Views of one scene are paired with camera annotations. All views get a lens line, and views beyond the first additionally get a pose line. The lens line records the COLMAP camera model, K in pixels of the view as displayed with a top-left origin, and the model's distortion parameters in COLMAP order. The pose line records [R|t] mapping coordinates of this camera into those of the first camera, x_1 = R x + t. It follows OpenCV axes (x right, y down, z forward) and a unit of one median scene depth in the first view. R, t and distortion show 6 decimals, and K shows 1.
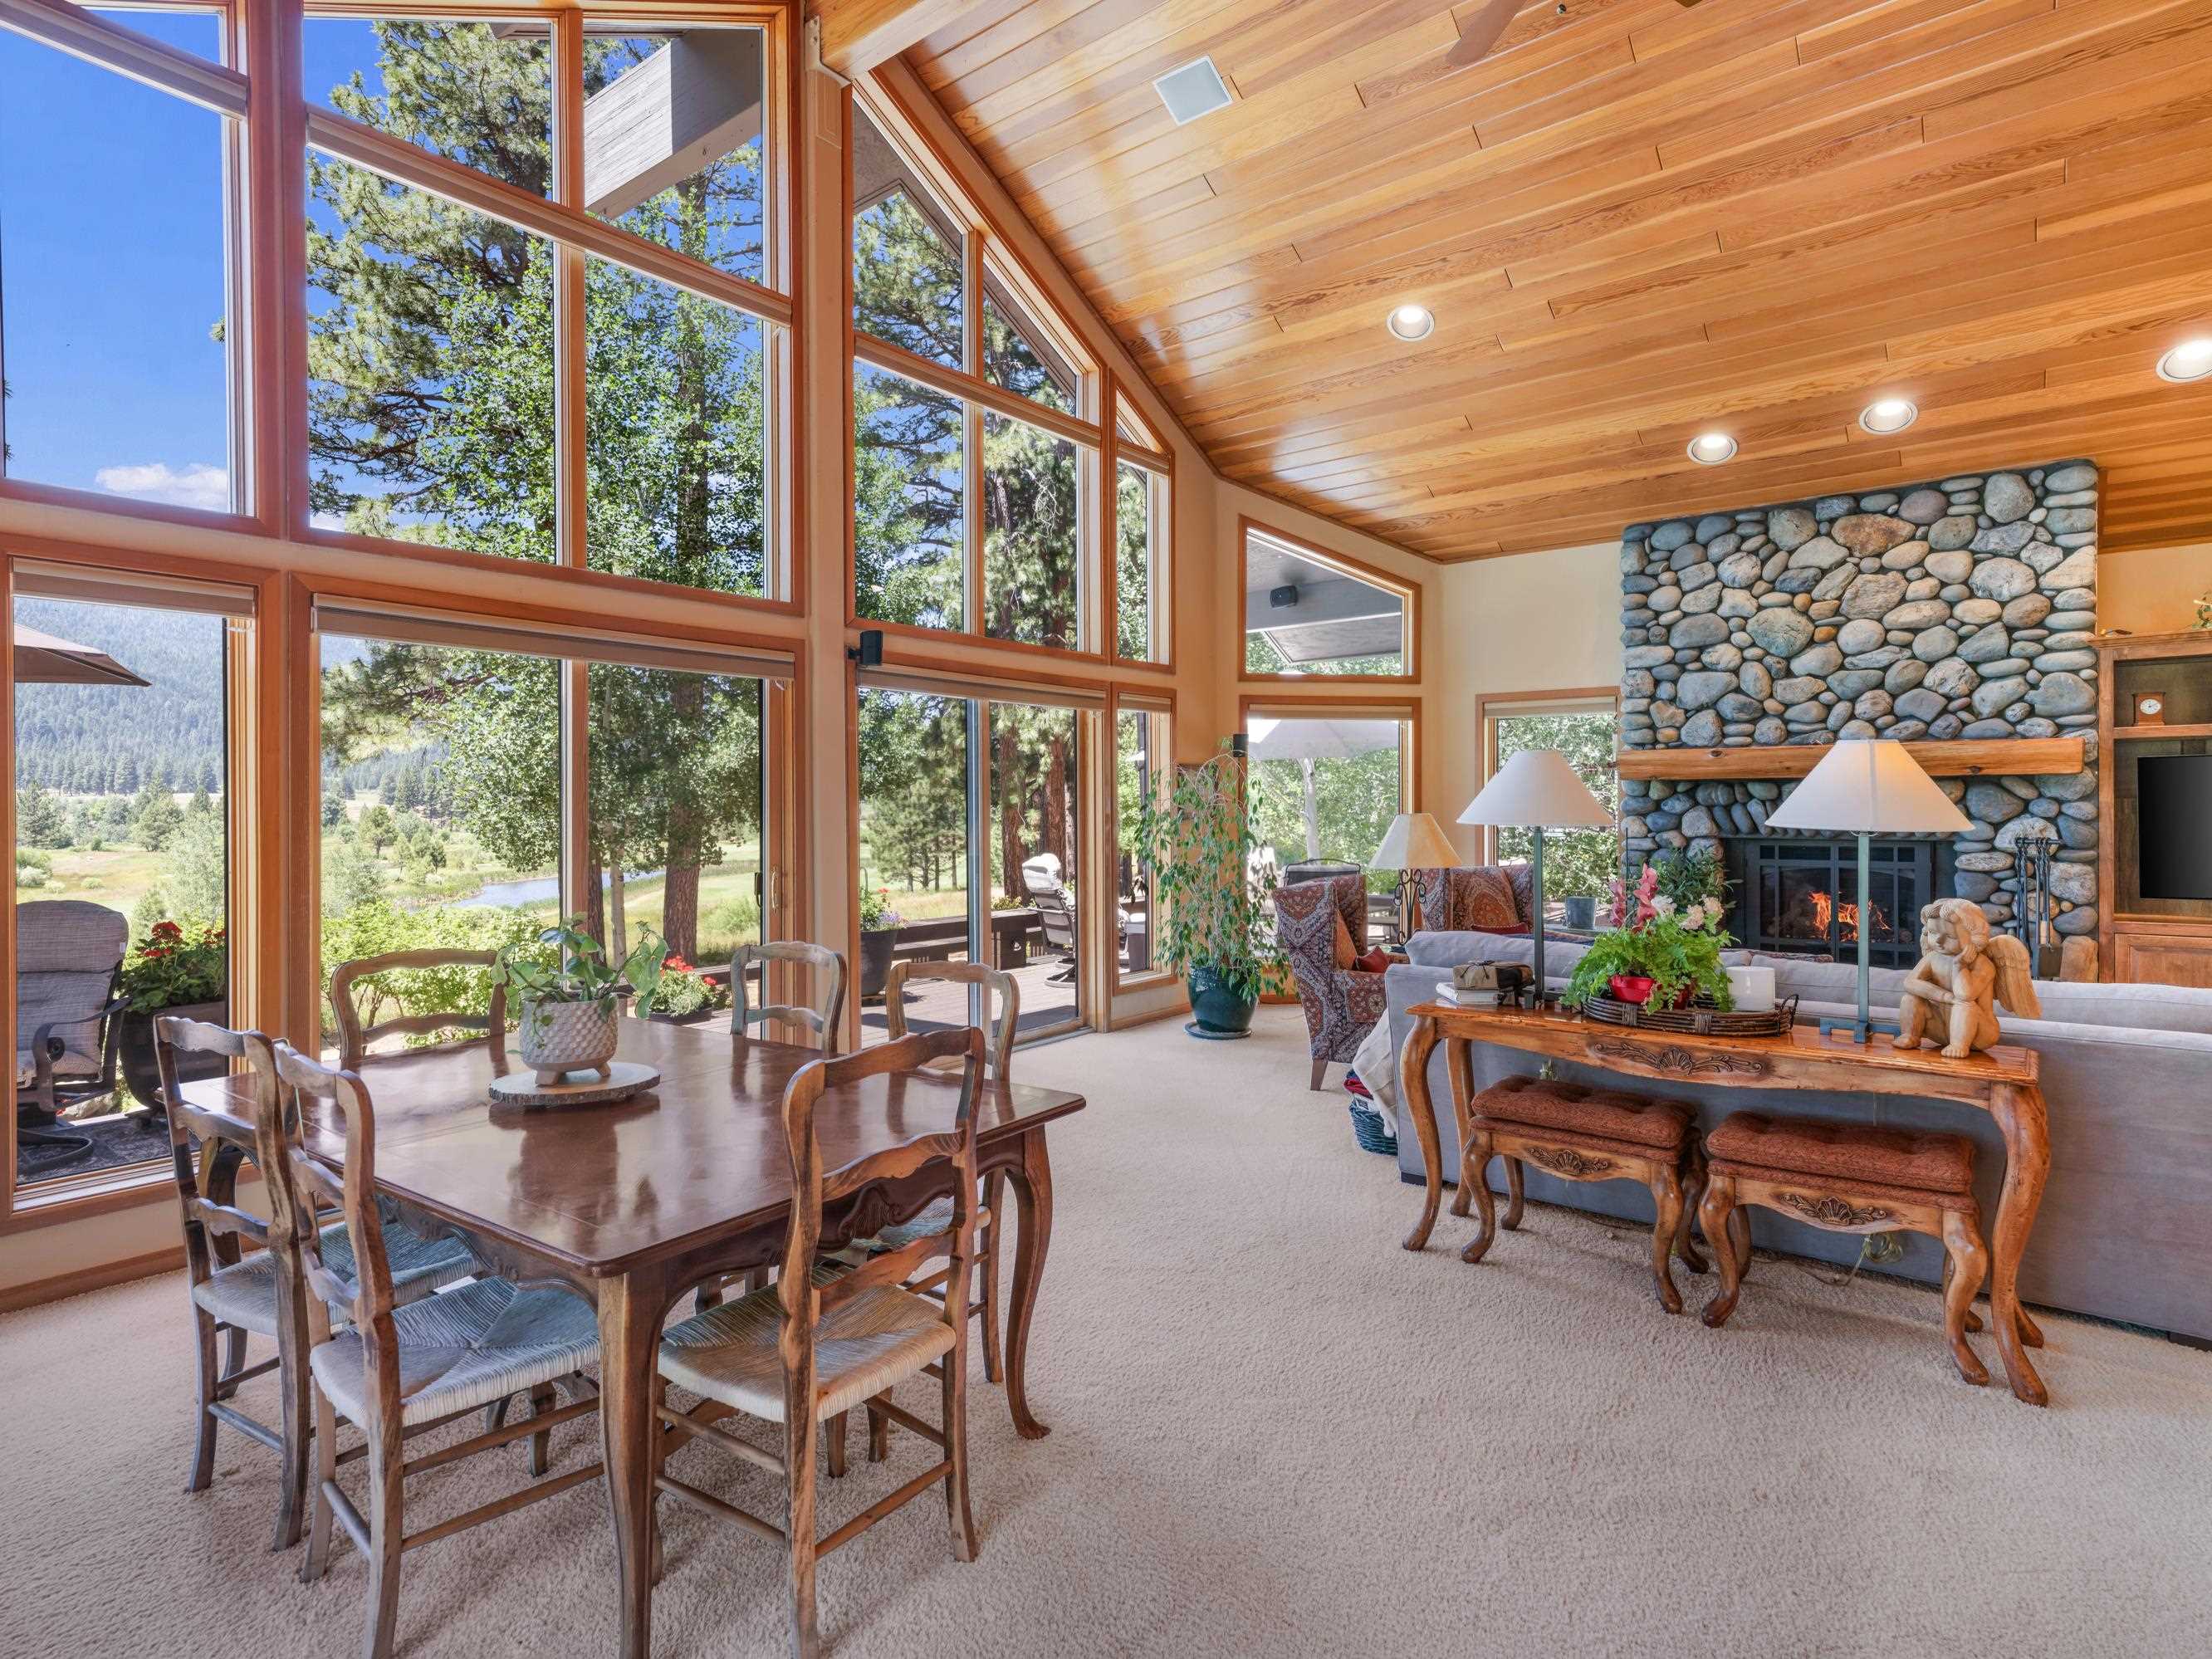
lens RADIAL K [[1184.7, 0, 1108.9], [0, 1184.7, 824.3], [0, 0, 1]] dist [0.007042, -0.001705]
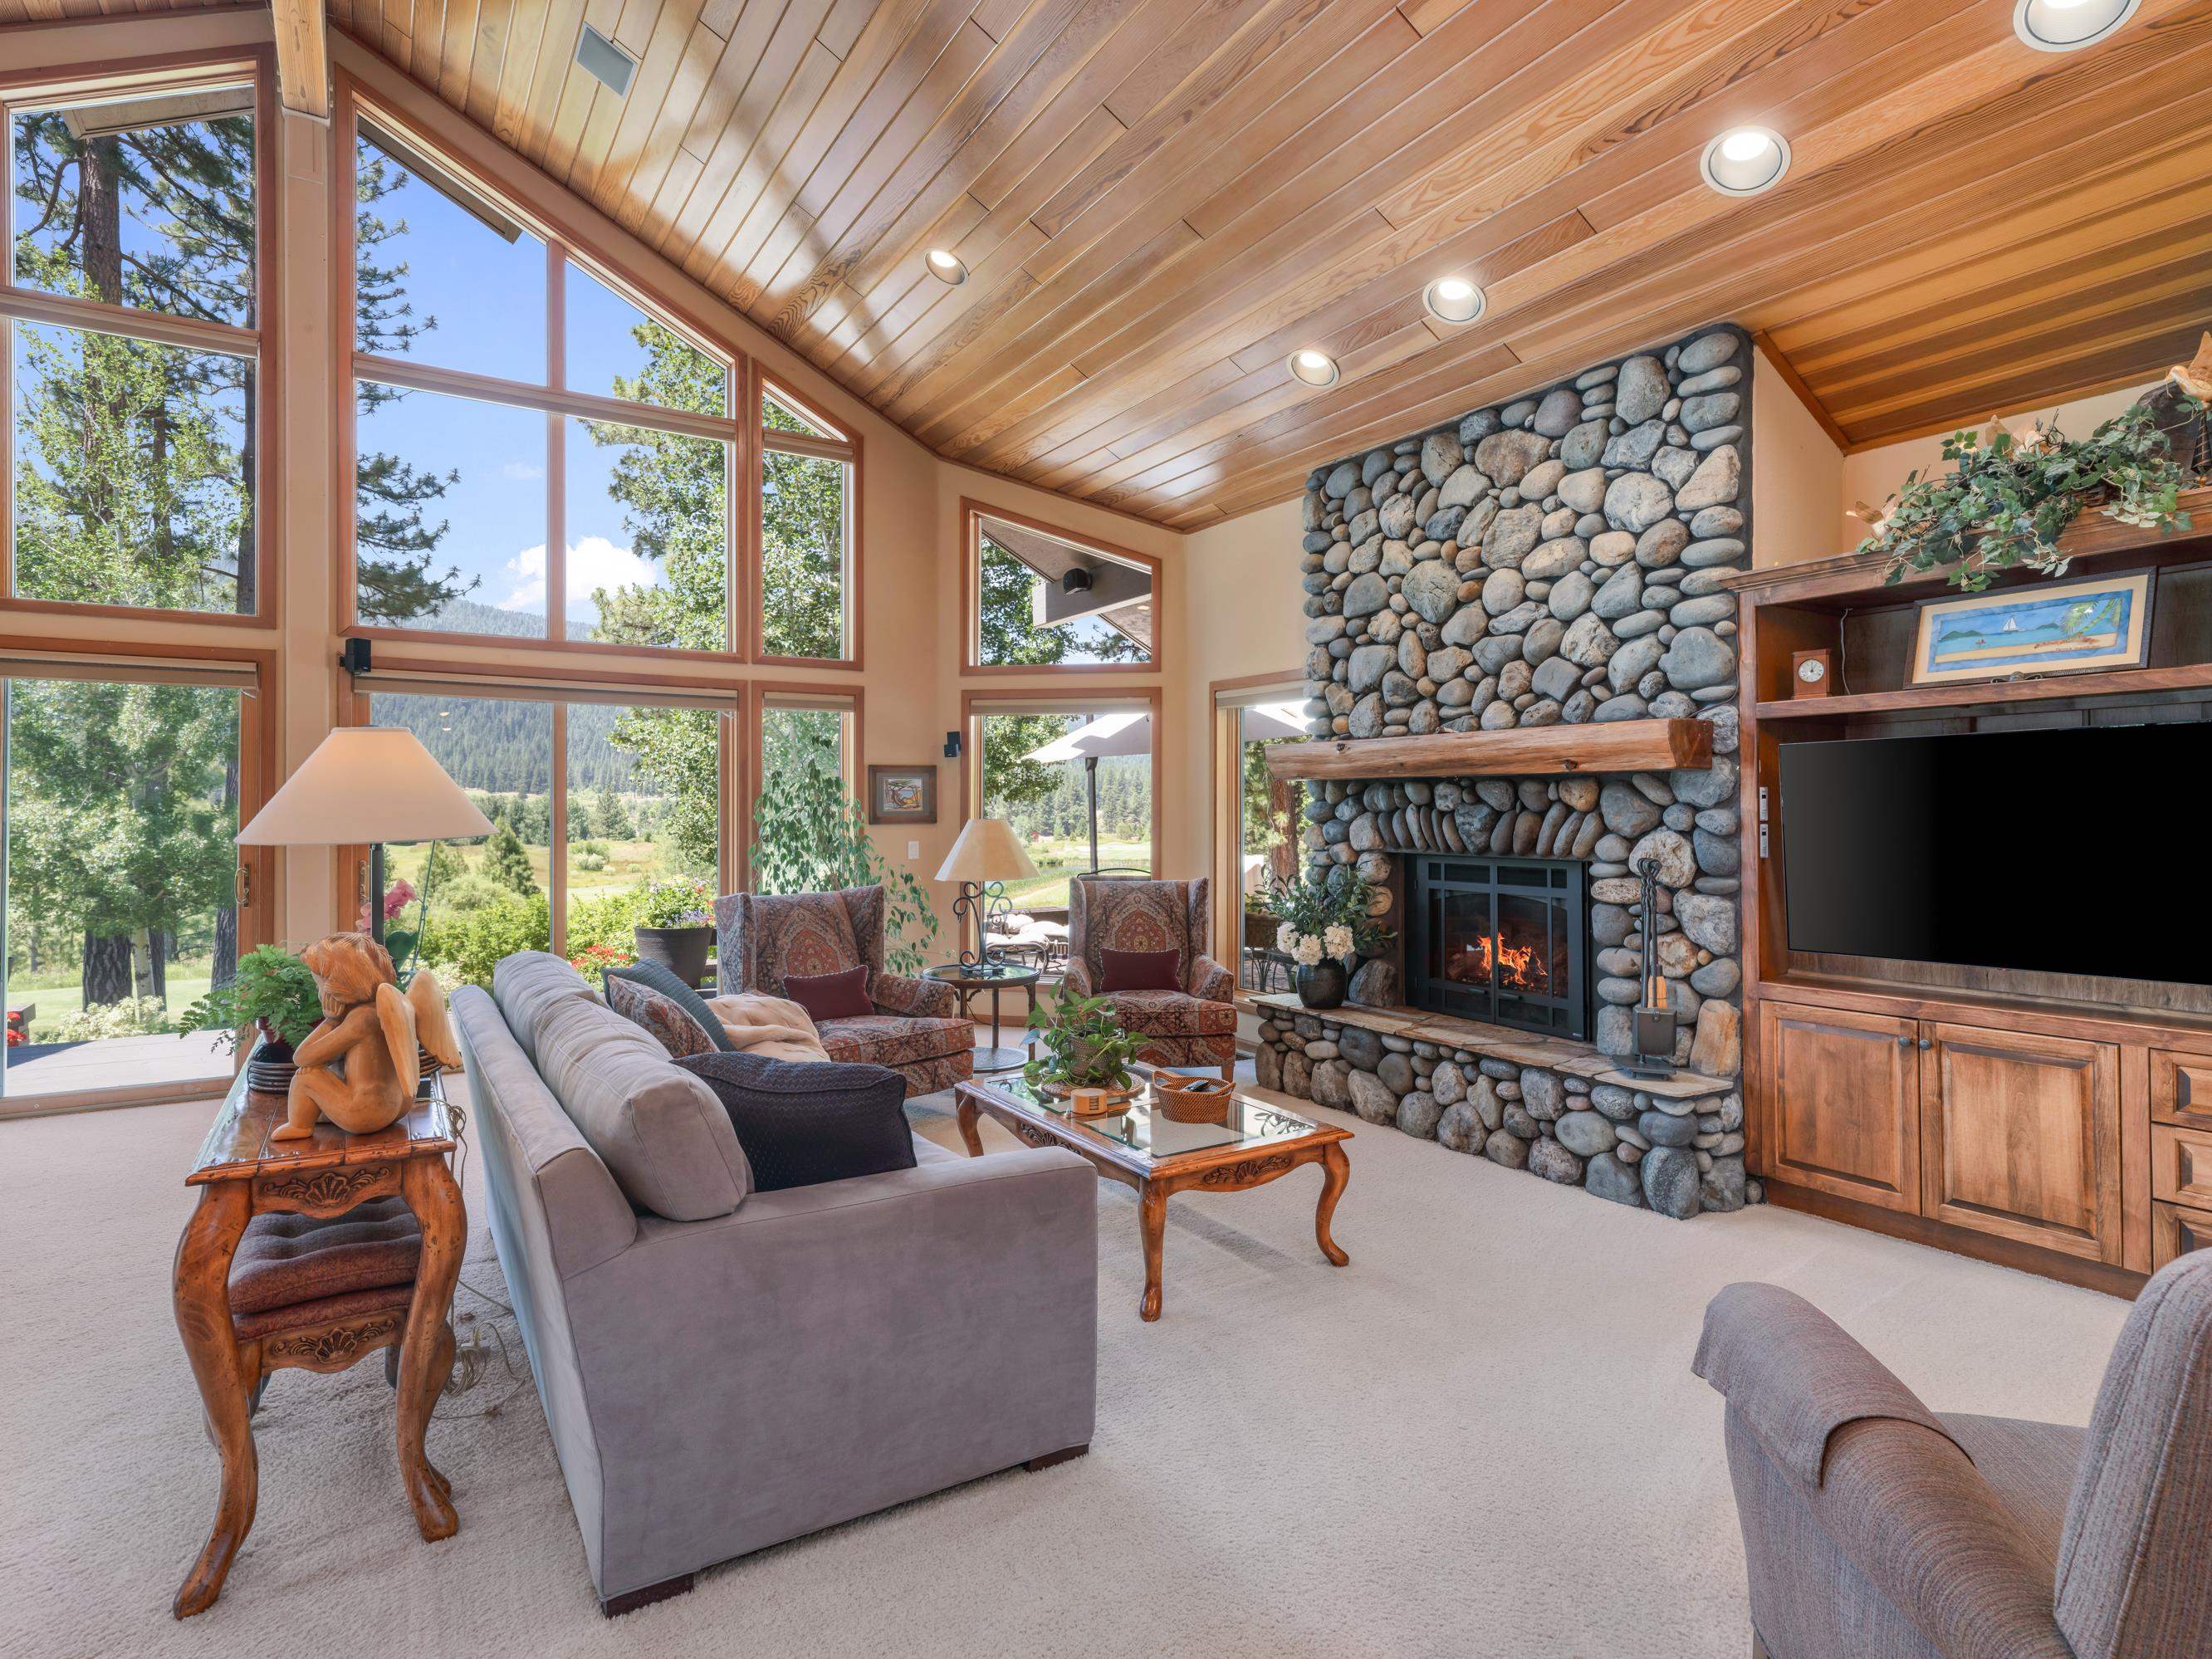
lens RADIAL K [[1184.7, 0, 1112.5], [0, 1184.7, 816.7], [0, 0, 1]] dist [0.007042, -0.001705]
pose [[0.942967, 0.007583, -0.332799, 0.669018], [-0.010639, 0.999916, -0.007360, -0.005100], [0.332715, 0.010480, 0.942969, 0.204859]]
